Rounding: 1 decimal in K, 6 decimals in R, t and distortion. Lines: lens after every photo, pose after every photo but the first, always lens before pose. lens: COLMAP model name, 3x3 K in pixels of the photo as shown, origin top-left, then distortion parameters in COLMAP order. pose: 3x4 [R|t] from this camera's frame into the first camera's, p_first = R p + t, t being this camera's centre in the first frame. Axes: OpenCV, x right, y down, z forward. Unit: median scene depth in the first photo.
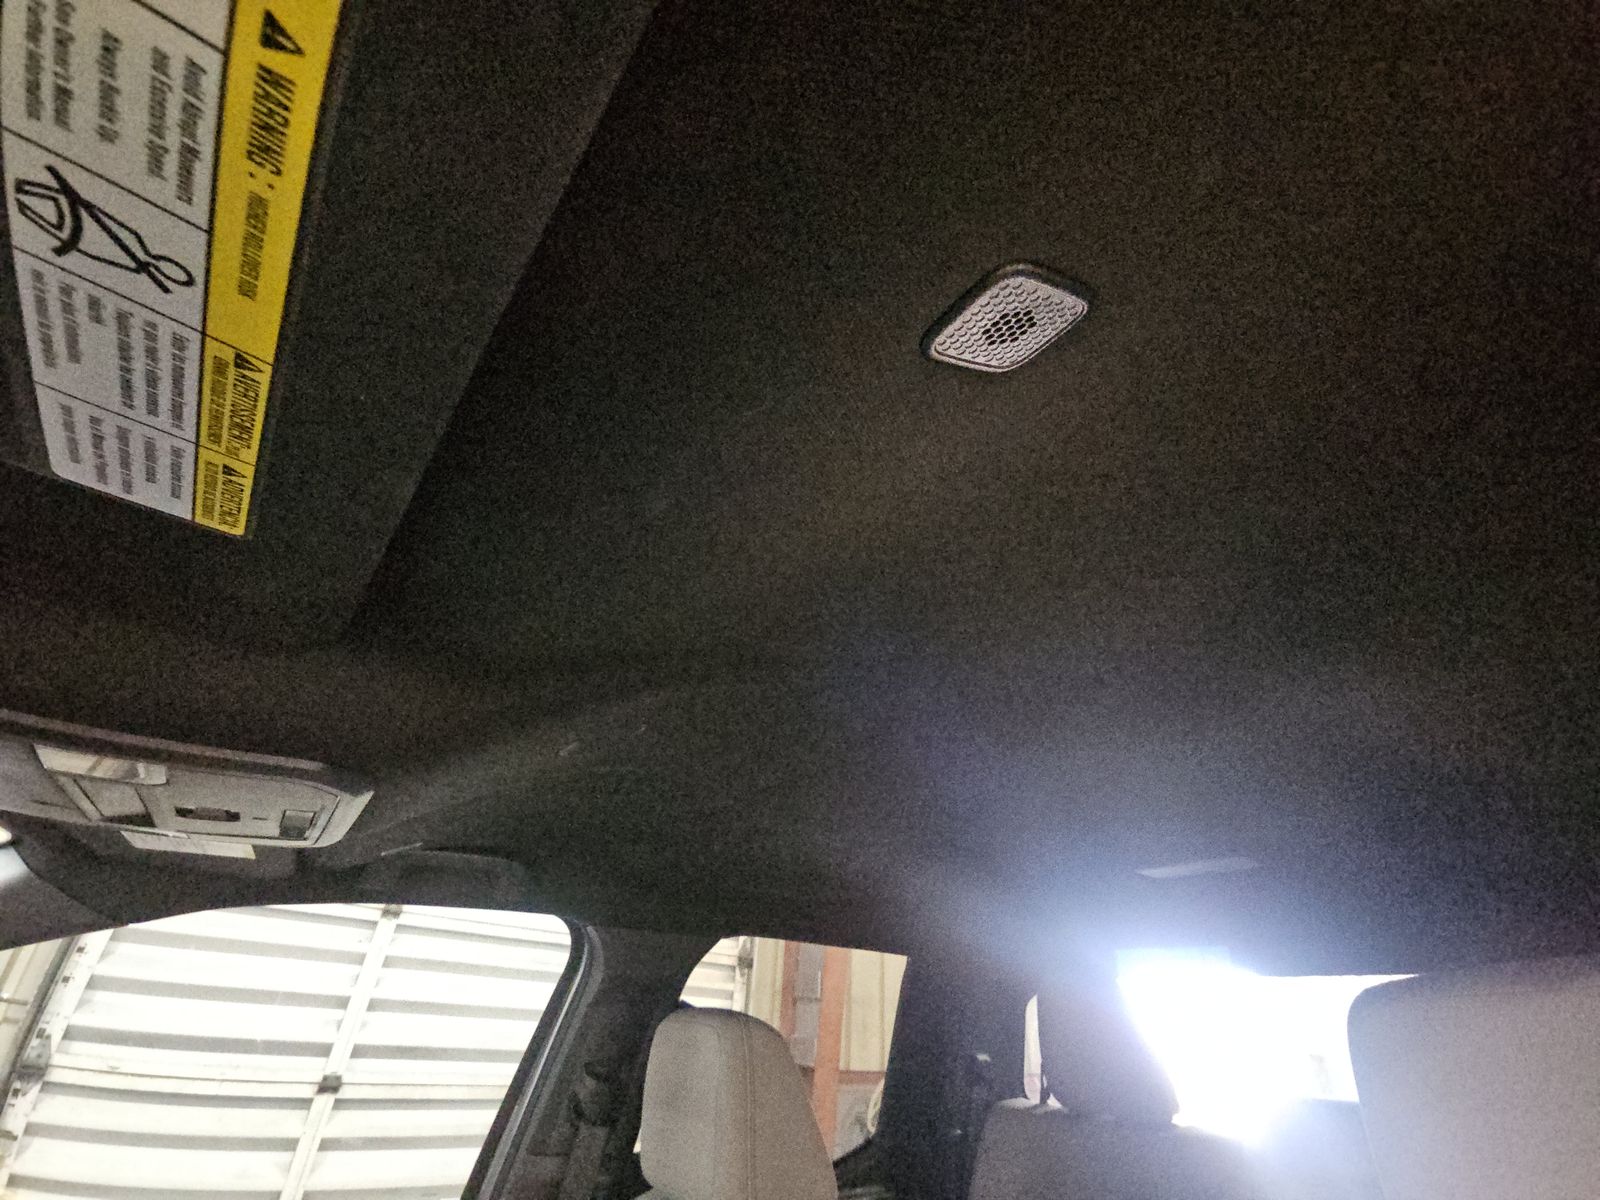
lens RADIAL K [[650.6, 0, 794.7], [0, 650.6, 603.9], [0, 0, 1]] dist [0.010351, -0.009908]
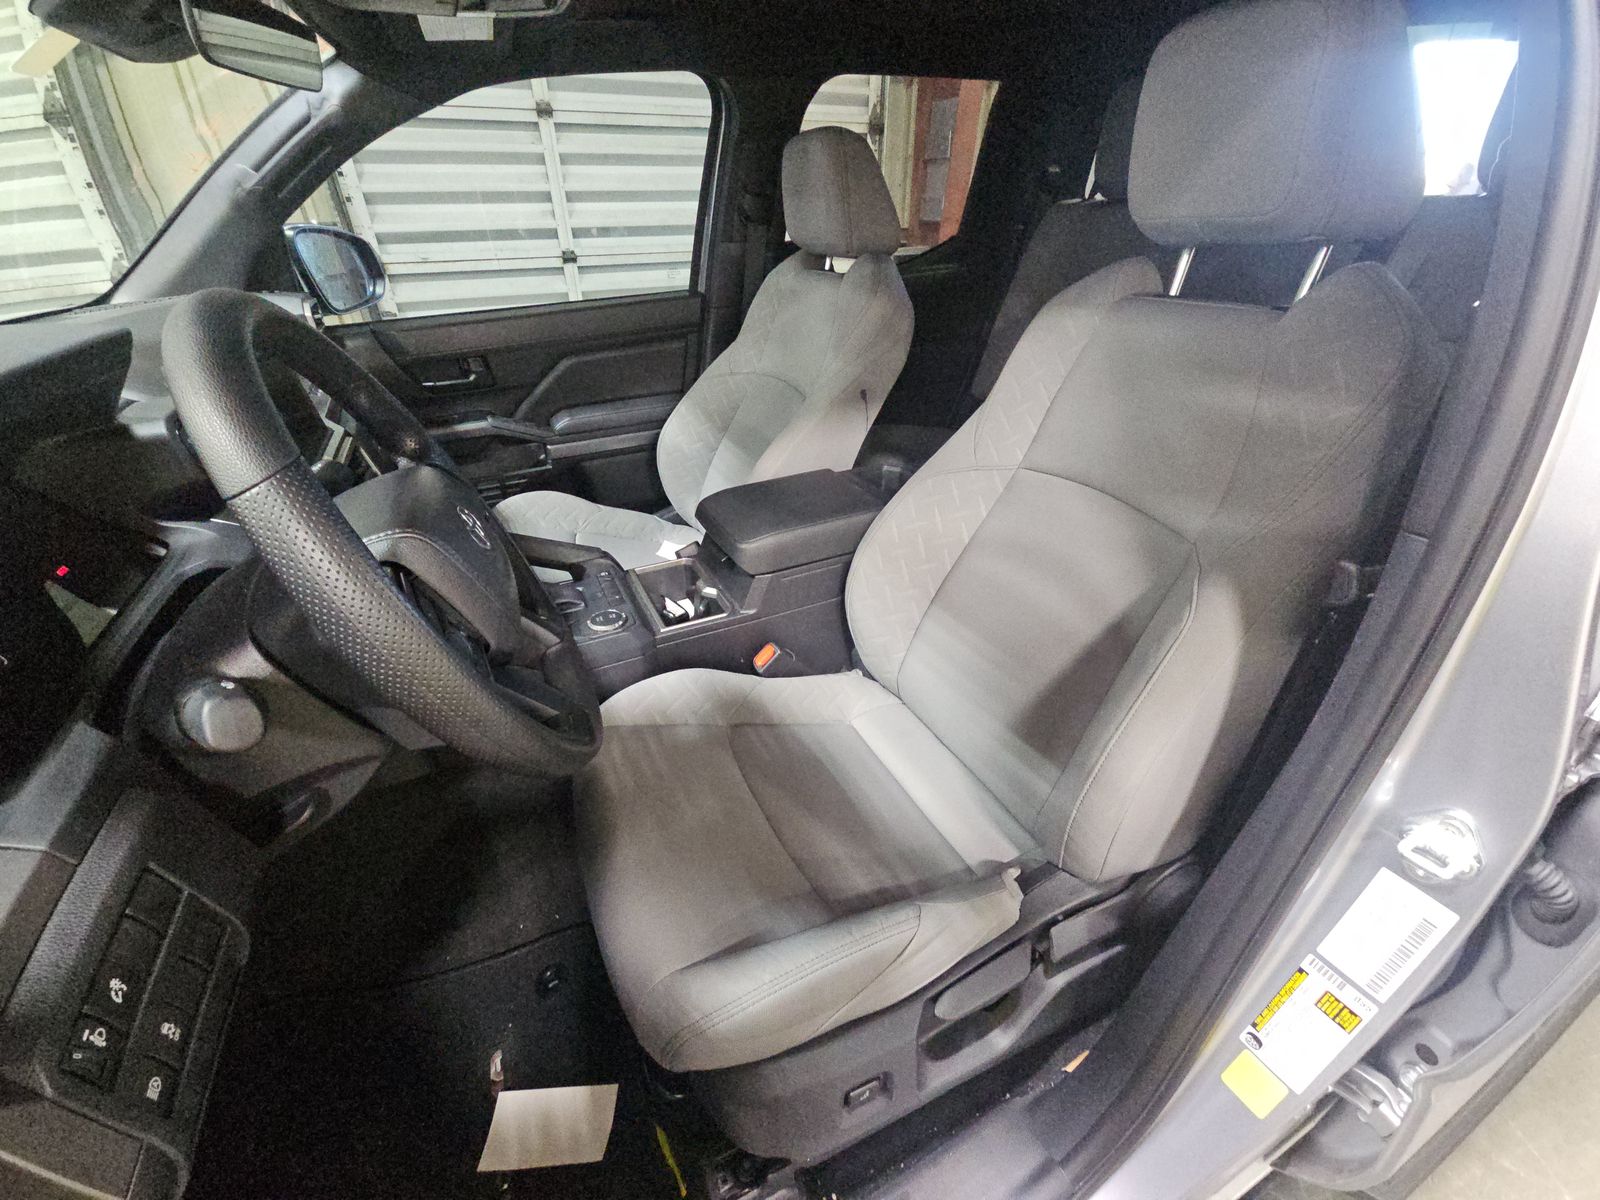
lens RADIAL K [[650.6, 0, 794.7], [0, 650.6, 603.9], [0, 0, 1]] dist [0.010351, -0.009908]
pose [[0.978464, 0.033331, -0.203706, 0.051248], [0.168134, 0.443795, 0.880214, -0.063692], [0.119743, -0.895508, 0.428634, -0.188642]]
